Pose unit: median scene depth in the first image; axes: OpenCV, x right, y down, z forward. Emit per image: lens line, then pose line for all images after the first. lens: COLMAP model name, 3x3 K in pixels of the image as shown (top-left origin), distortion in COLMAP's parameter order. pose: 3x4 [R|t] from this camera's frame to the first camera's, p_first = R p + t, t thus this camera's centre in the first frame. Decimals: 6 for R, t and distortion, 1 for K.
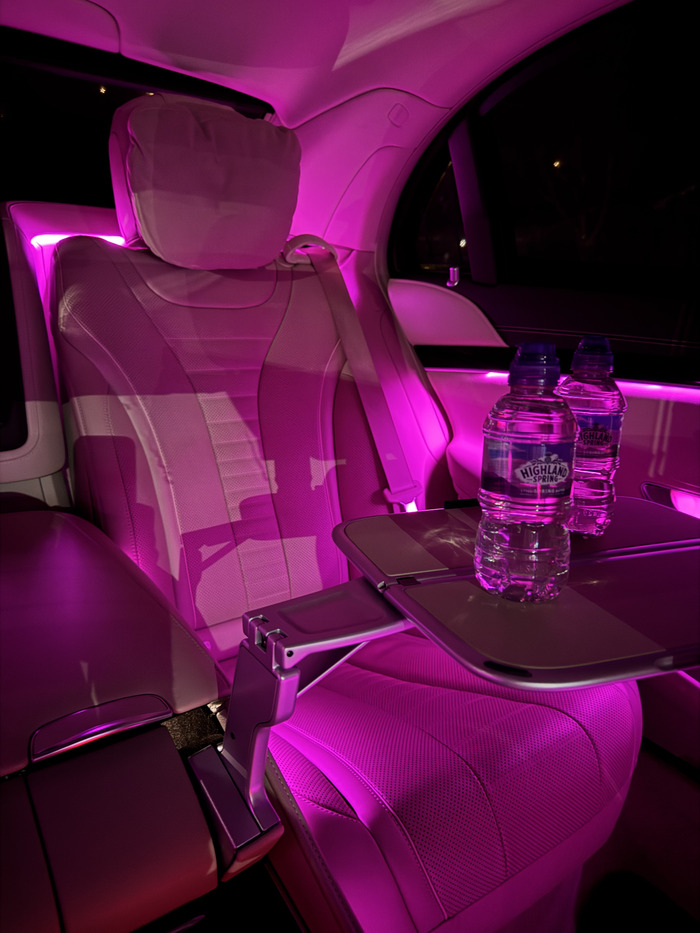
lens RADIAL K [[637.2, 0, 350.0], [0, 637.2, 466.5], [0, 0, 1]] dist [0.121827, -0.234594]
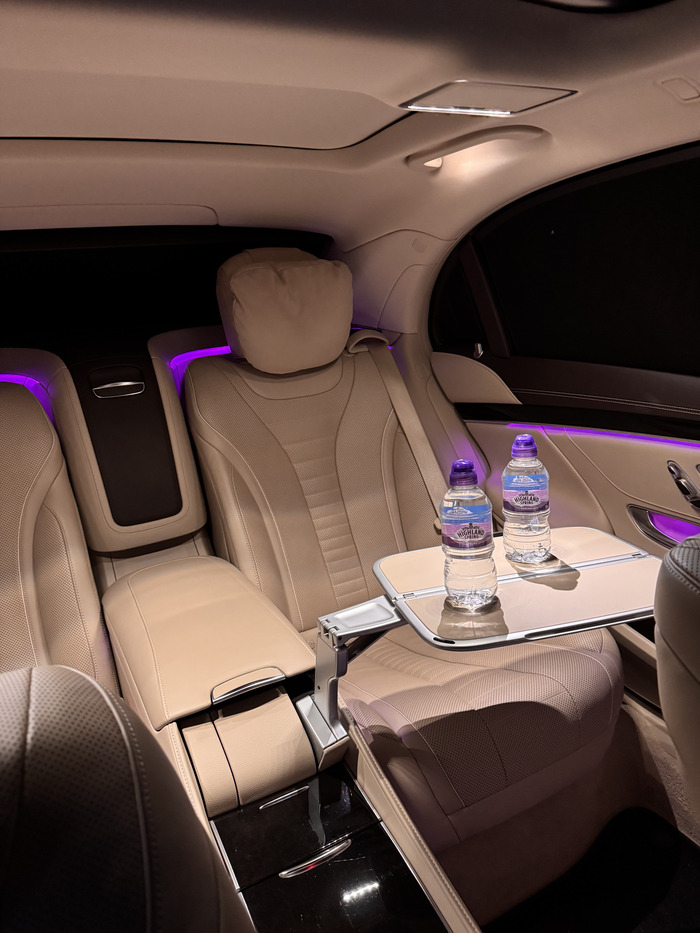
lens RADIAL K [[637.2, 0, 350.0], [0, 637.2, 466.5], [0, 0, 1]] dist [0.121827, -0.234594]
pose [[0.985643, -0.070605, -0.153370, 0.093414], [0.069027, 0.997493, -0.015595, -0.065206], [0.154086, 0.004784, 0.988046, -0.319651]]
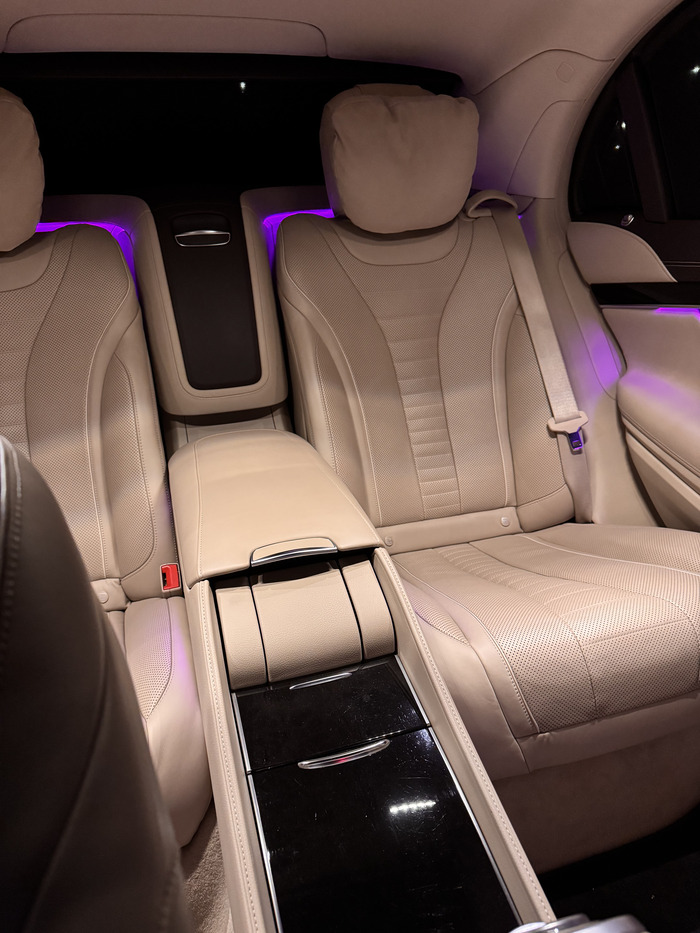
lens RADIAL K [[637.2, 0, 350.0], [0, 637.2, 466.5], [0, 0, 1]] dist [0.121827, -0.234594]
pose [[0.942182, 0.041090, -0.332573, 0.105824], [-0.016758, 0.996990, 0.075703, 0.037437], [0.334682, -0.065753, 0.940034, -0.166508]]
